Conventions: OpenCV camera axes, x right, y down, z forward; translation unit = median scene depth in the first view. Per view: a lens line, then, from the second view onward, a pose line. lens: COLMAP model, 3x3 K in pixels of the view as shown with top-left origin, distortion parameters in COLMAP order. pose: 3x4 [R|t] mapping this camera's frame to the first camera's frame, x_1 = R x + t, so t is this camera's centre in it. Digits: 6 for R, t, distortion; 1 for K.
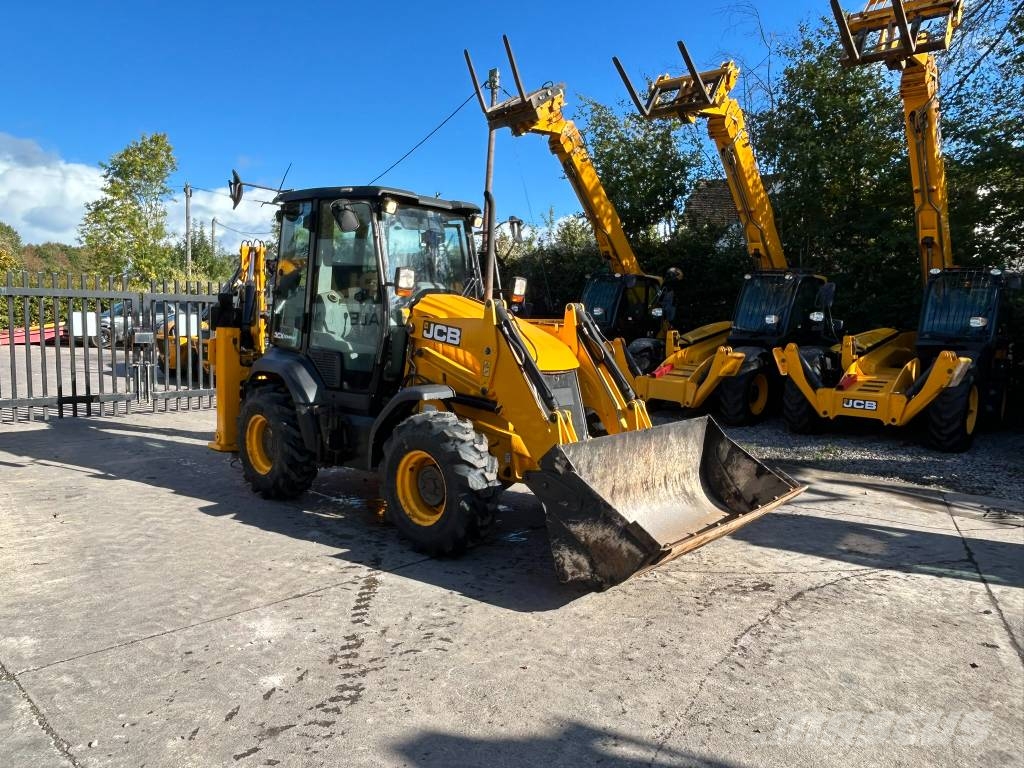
lens RADIAL K [[725.9, 0, 512.0], [0, 725.9, 384.0], [0, 0, 1]] dist [0.001292, -0.006936]
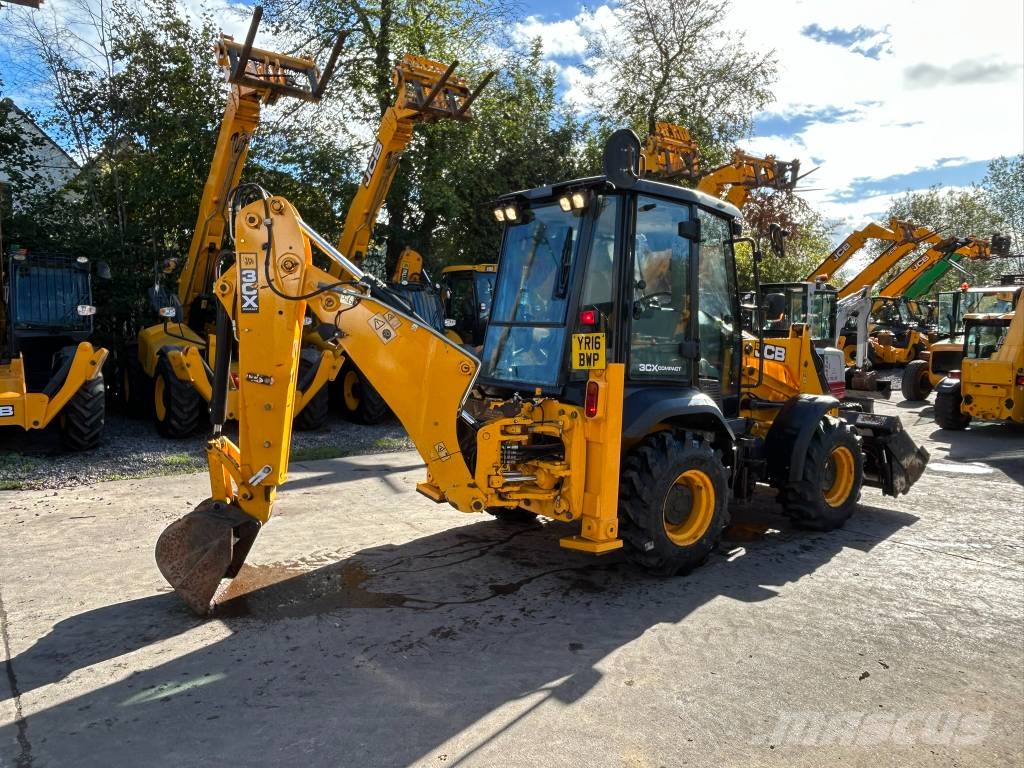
lens RADIAL K [[725.0, 0, 506.8], [0, 725.0, 381.4], [0, 0, 1]] dist [0.002089, -0.009733]
pose [[0.180462, -0.097056, 0.978782, -1.206975], [0.075387, 0.993557, 0.084622, -0.141555], [-0.980689, 0.058516, 0.186616, 1.107411]]
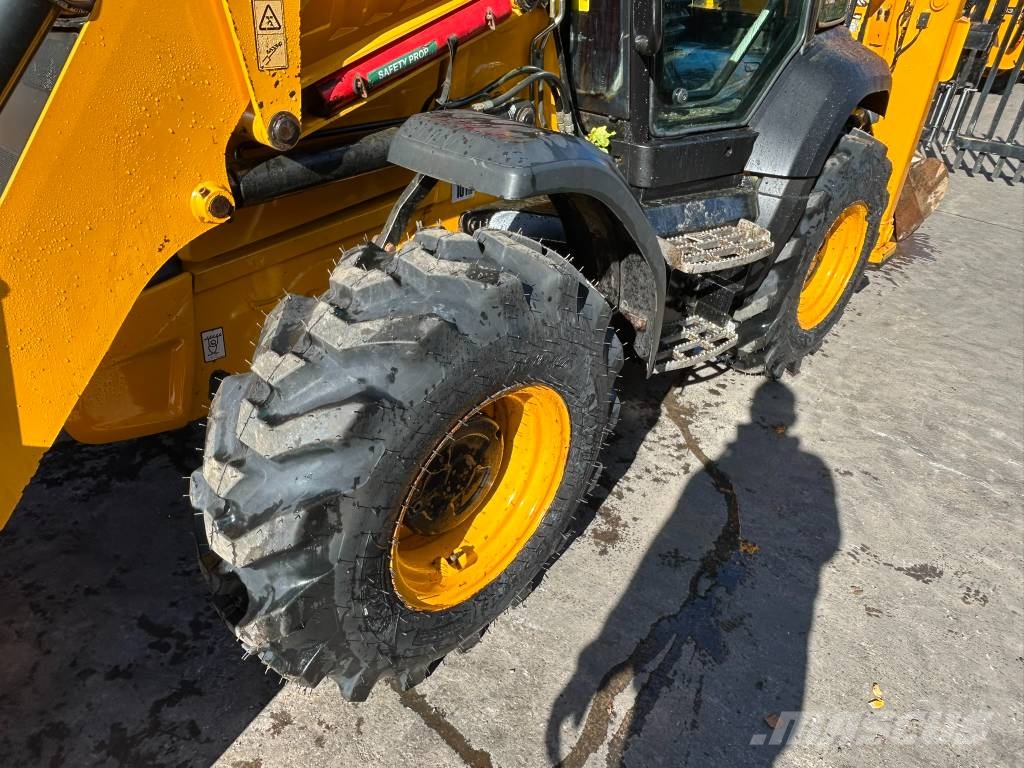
lens RADIAL K [[725.3, 0, 496.7], [0, 725.3, 378.0], [0, 0, 1]] dist [0.001361, -0.004541]
pose [[-0.007419, 0.469996, -0.882637, 0.320224], [-0.179136, 0.867759, 0.463579, -0.049735], [0.983796, 0.161551, 0.077756, 1.070851]]
